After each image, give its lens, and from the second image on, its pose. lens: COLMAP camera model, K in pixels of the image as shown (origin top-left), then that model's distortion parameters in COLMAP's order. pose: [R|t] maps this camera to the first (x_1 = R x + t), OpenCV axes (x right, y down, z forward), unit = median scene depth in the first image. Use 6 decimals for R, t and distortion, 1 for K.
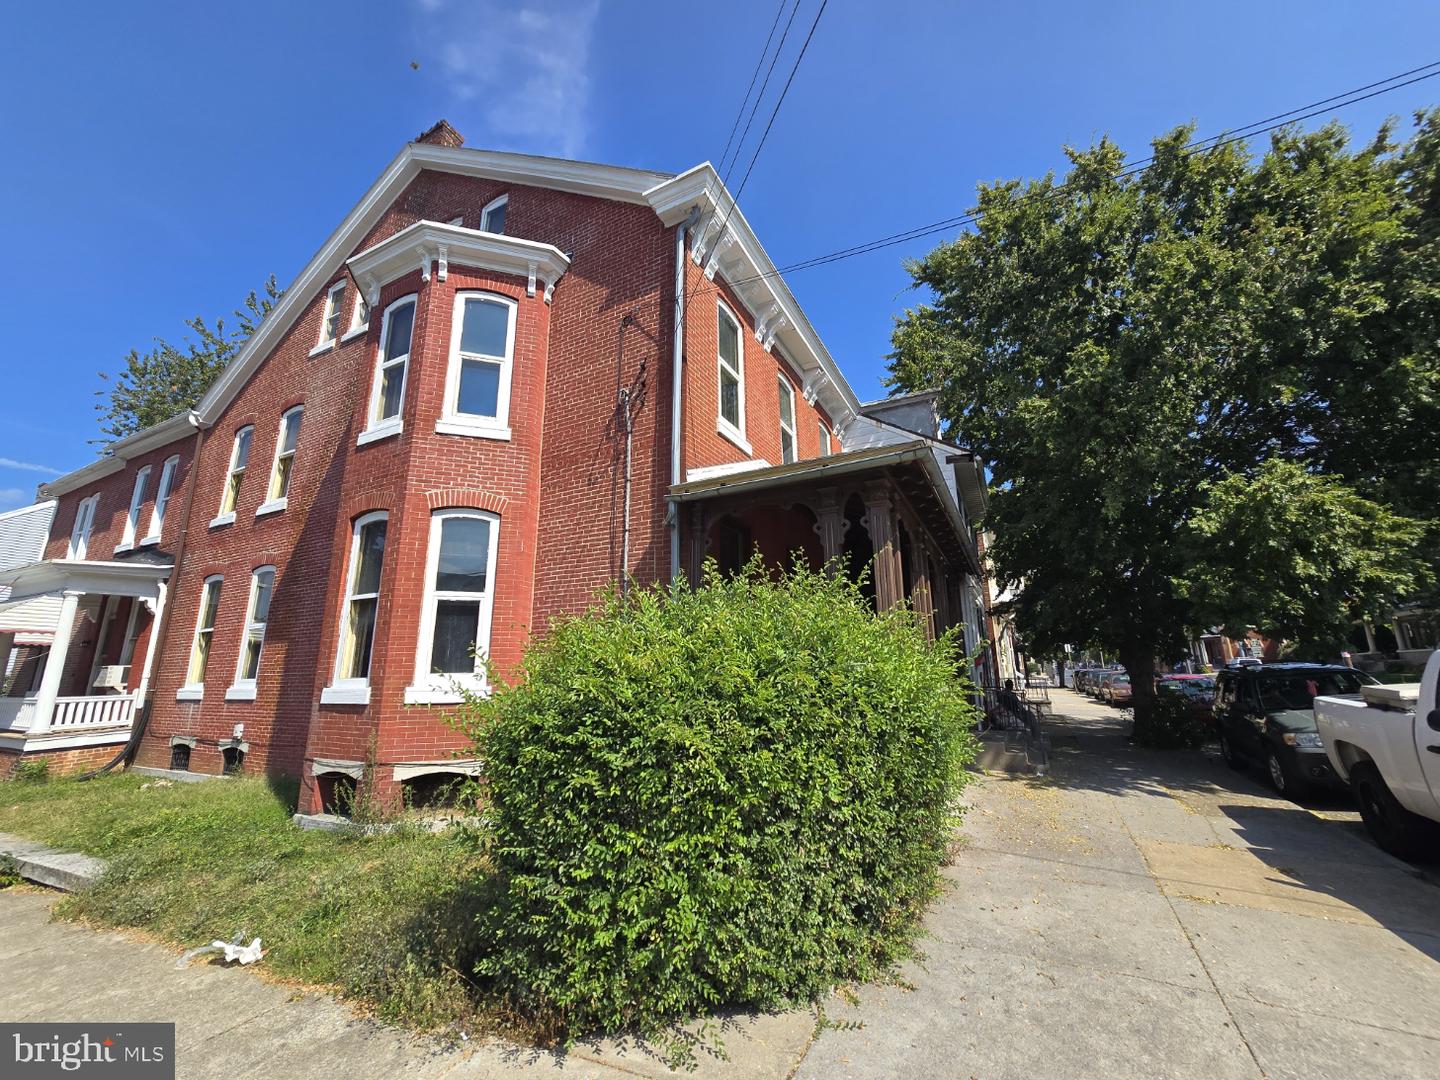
lens RADIAL K [[588.9, 0, 727.0], [0, 588.9, 537.3], [0, 0, 1]] dist [-0.000707, 0.000483]
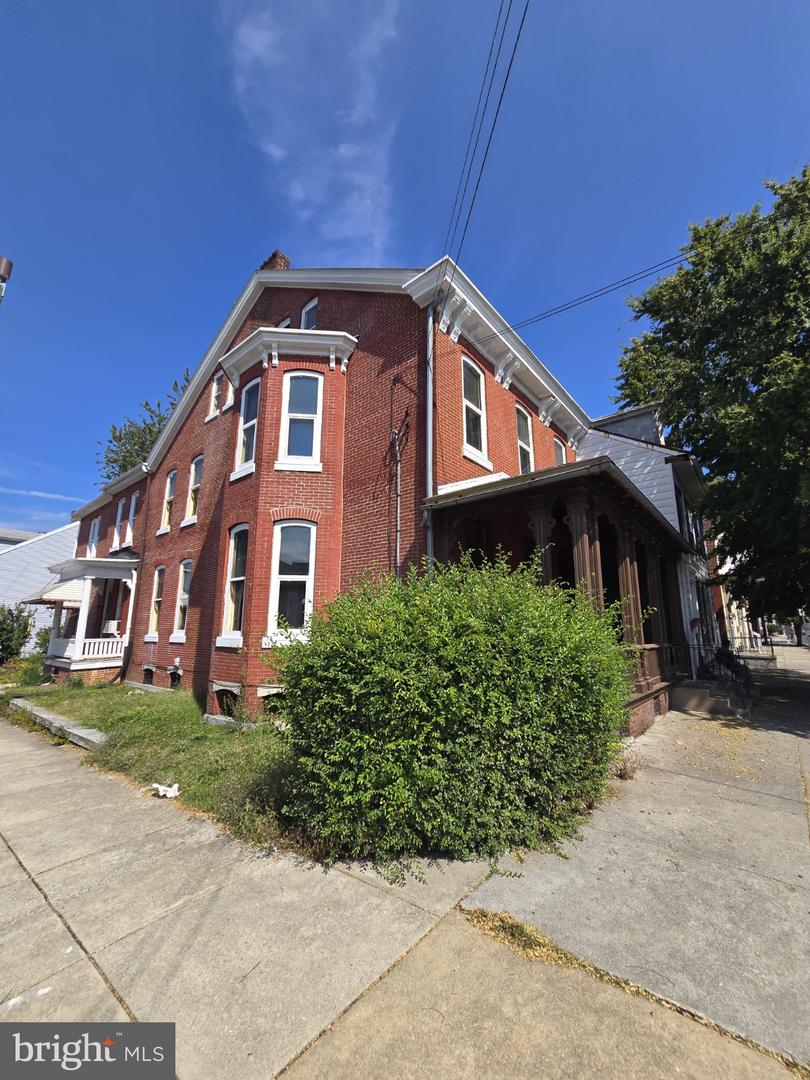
lens RADIAL K [[441.7, 0, 407.1], [0, 441.7, 544.1], [0, 0, 1]] dist [-0.000707, 0.000483]
pose [[0.974908, -0.028544, -0.220770, 0.076366], [0.036946, 0.998738, 0.034023, -0.013679], [0.219520, -0.041326, 0.974732, -0.032895]]
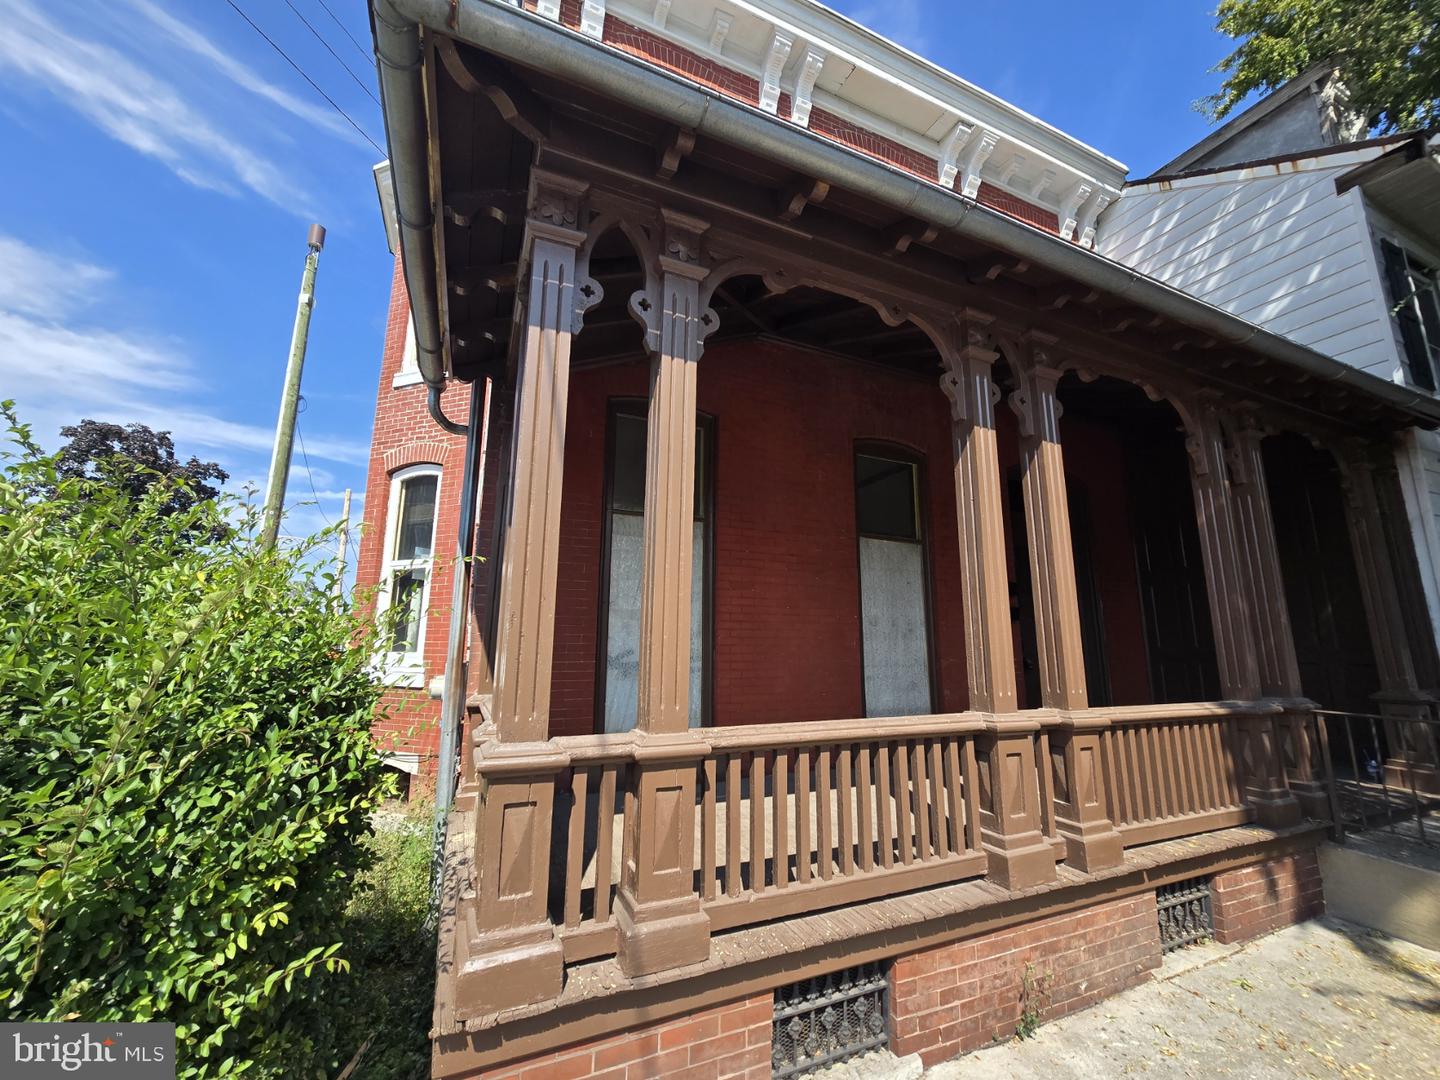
lens RADIAL K [[588.9, 0, 719.8], [0, 588.9, 535.8], [0, 0, 1]] dist [-0.000707, 0.000483]
pose [[0.776013, -0.102357, -0.622356, 0.418598], [0.131692, 0.991290, 0.001173, 0.108302], [0.616815, -0.082870, 0.782734, 0.554594]]
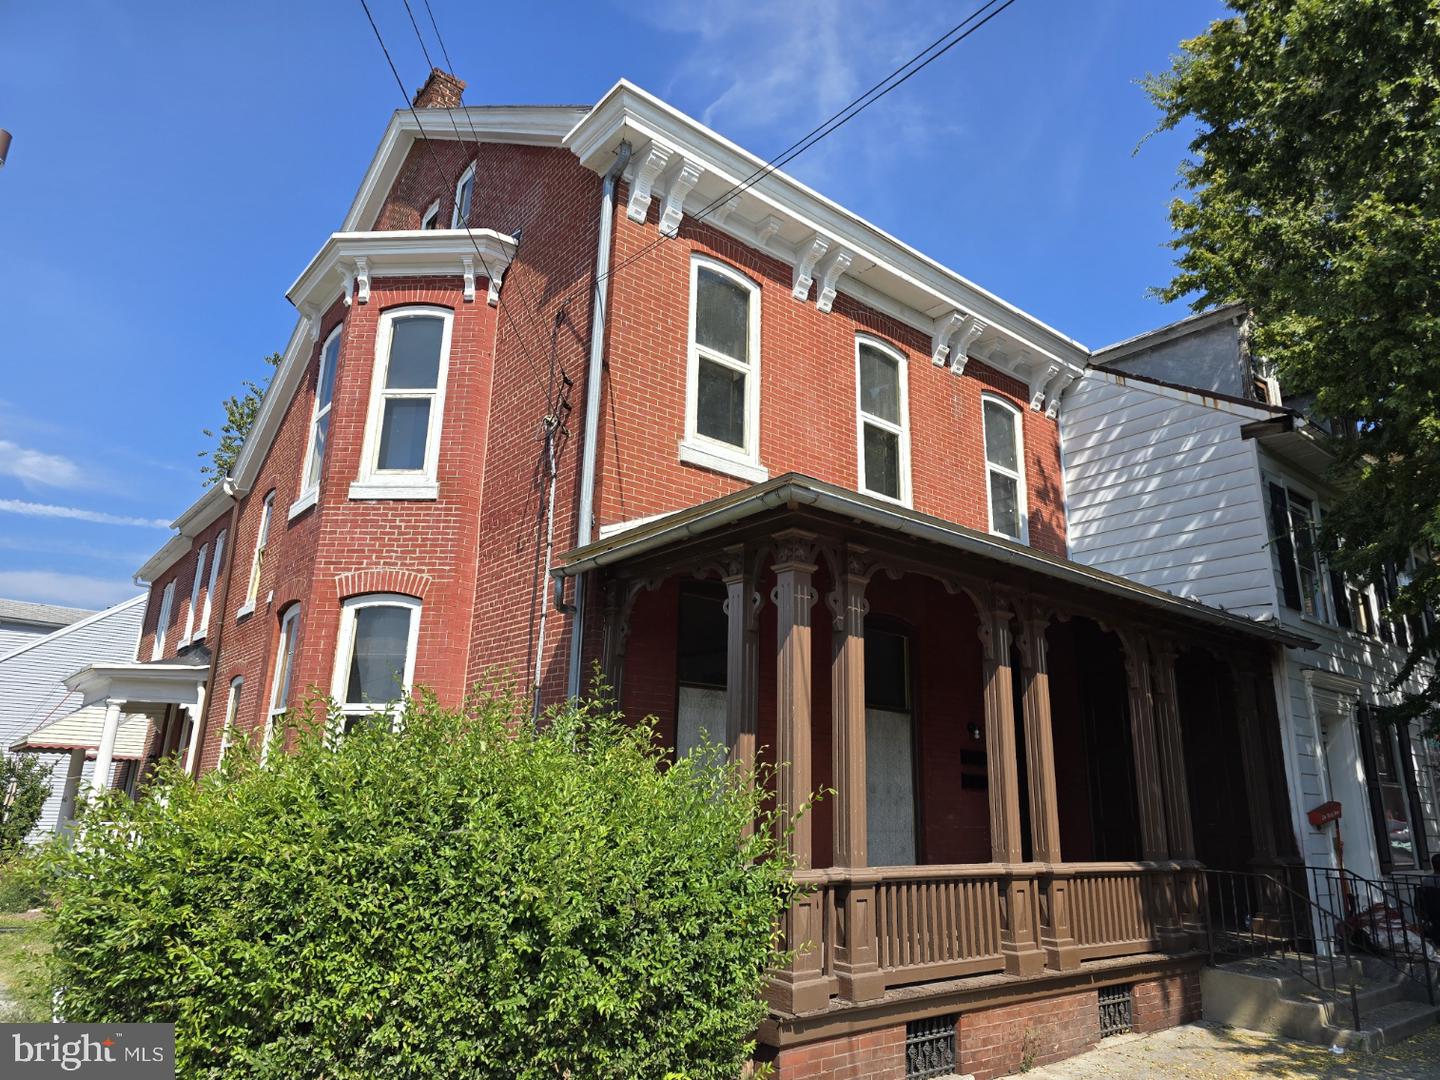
lens RADIAL K [[964.0, 0, 727.6], [0, 964.0, 531.6], [0, 0, 1]] dist [0.069043, -0.060797]
pose [[0.920229, -0.076538, -0.383824, 0.443941], [0.059167, 0.996626, -0.056880, -0.029494], [0.386883, 0.029633, 0.921653, 0.000513]]
